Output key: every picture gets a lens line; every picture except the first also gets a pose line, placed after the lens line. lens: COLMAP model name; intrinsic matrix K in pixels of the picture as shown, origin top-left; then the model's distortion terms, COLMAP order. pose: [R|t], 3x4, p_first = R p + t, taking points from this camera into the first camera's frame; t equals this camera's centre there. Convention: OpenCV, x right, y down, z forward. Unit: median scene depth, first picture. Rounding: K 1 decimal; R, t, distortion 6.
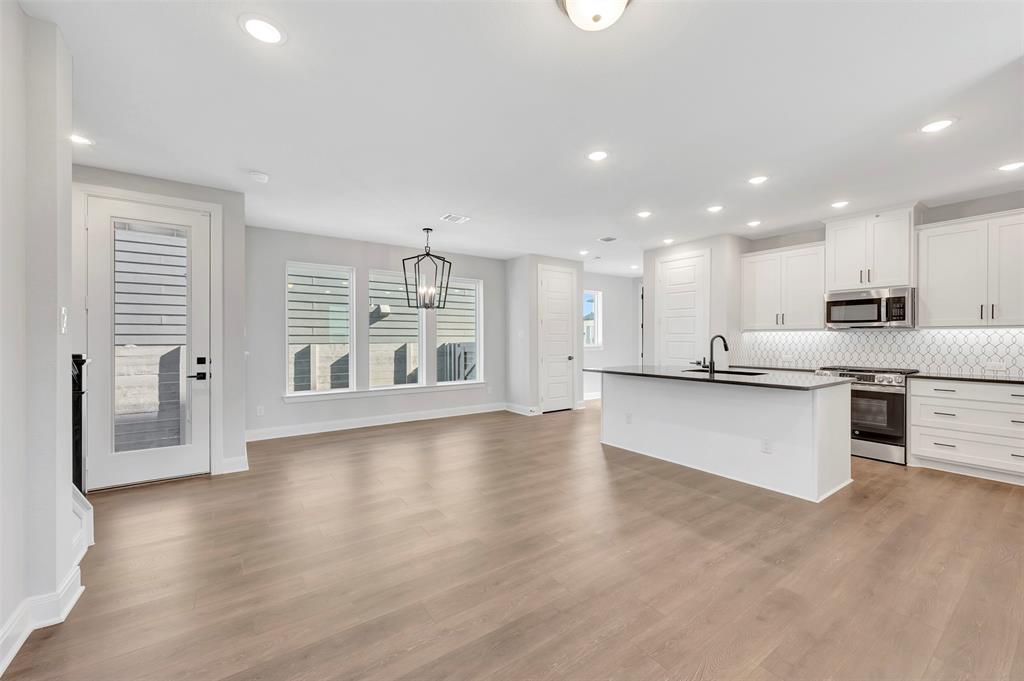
lens RADIAL K [[404.4, 0, 517.3], [0, 404.4, 340.0], [0, 0, 1]] dist [-0.000499, -0.000033]
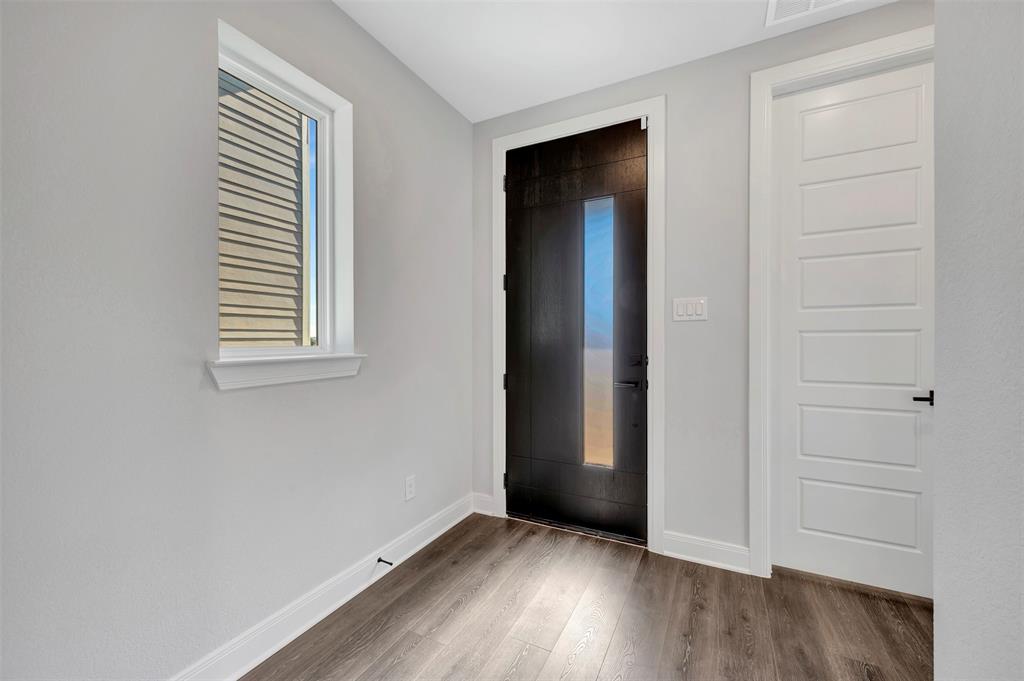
lens RADIAL K [[404.4, 0, 515.5], [0, 404.4, 340.4], [0, 0, 1]] dist [-0.000499, -0.000033]
pose [[0.884370, 0.000277, 0.466787, 0.346416], [-0.001448, 0.999997, 0.002151, 0.013167], [-0.466785, -0.002578, 0.884367, 1.424065]]
